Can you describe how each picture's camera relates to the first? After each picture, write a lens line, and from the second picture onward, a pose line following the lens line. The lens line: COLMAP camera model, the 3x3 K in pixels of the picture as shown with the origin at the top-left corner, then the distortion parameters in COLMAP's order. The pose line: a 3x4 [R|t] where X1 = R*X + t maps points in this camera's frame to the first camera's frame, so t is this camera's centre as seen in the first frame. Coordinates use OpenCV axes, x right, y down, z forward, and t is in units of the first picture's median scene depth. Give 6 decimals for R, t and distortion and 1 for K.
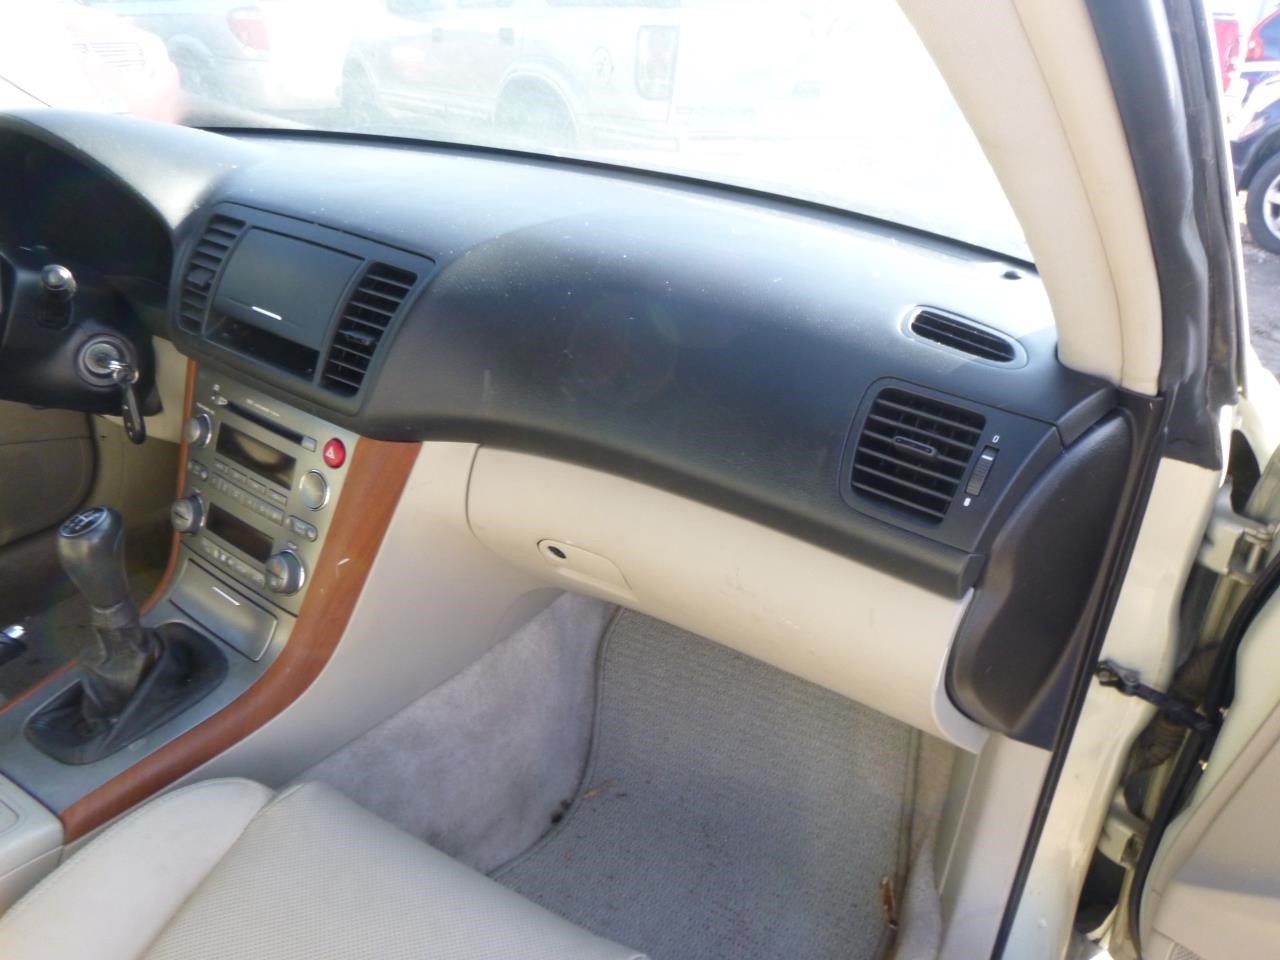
lens RADIAL K [[985.7, 0, 640.0], [0, 985.7, 480.0], [0, 0, 1]] dist [-0.034337, 0.007100]
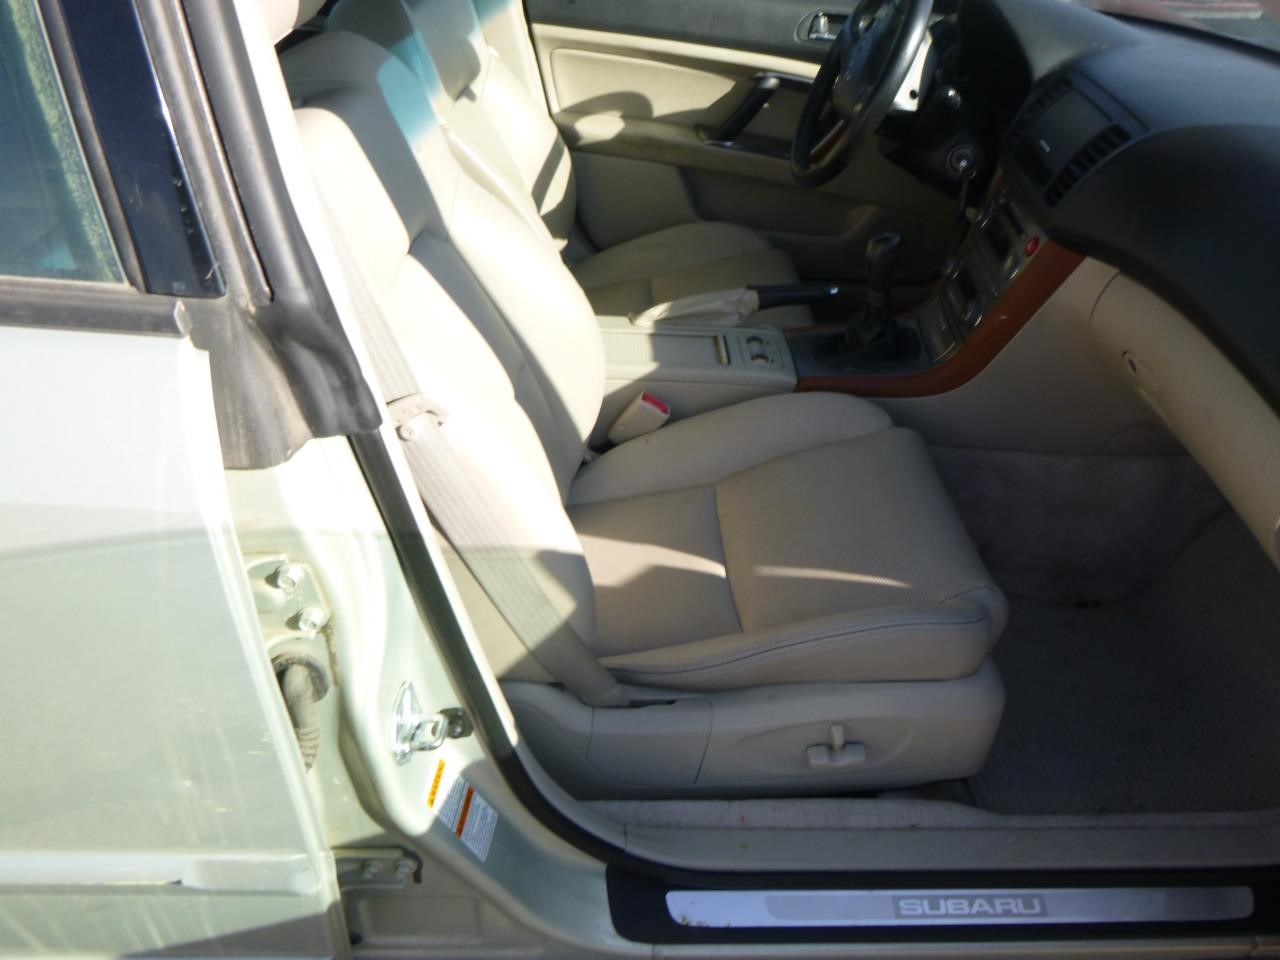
lens RADIAL K [[985.7, 0, 640.0], [0, 985.7, 480.0], [0, 0, 1]] dist [-0.034337, 0.007100]
pose [[0.549026, 0.464601, -0.694778, 0.544323], [-0.388142, 0.877922, 0.280353, 0.096095], [0.740214, 0.115752, 0.662333, -0.371500]]
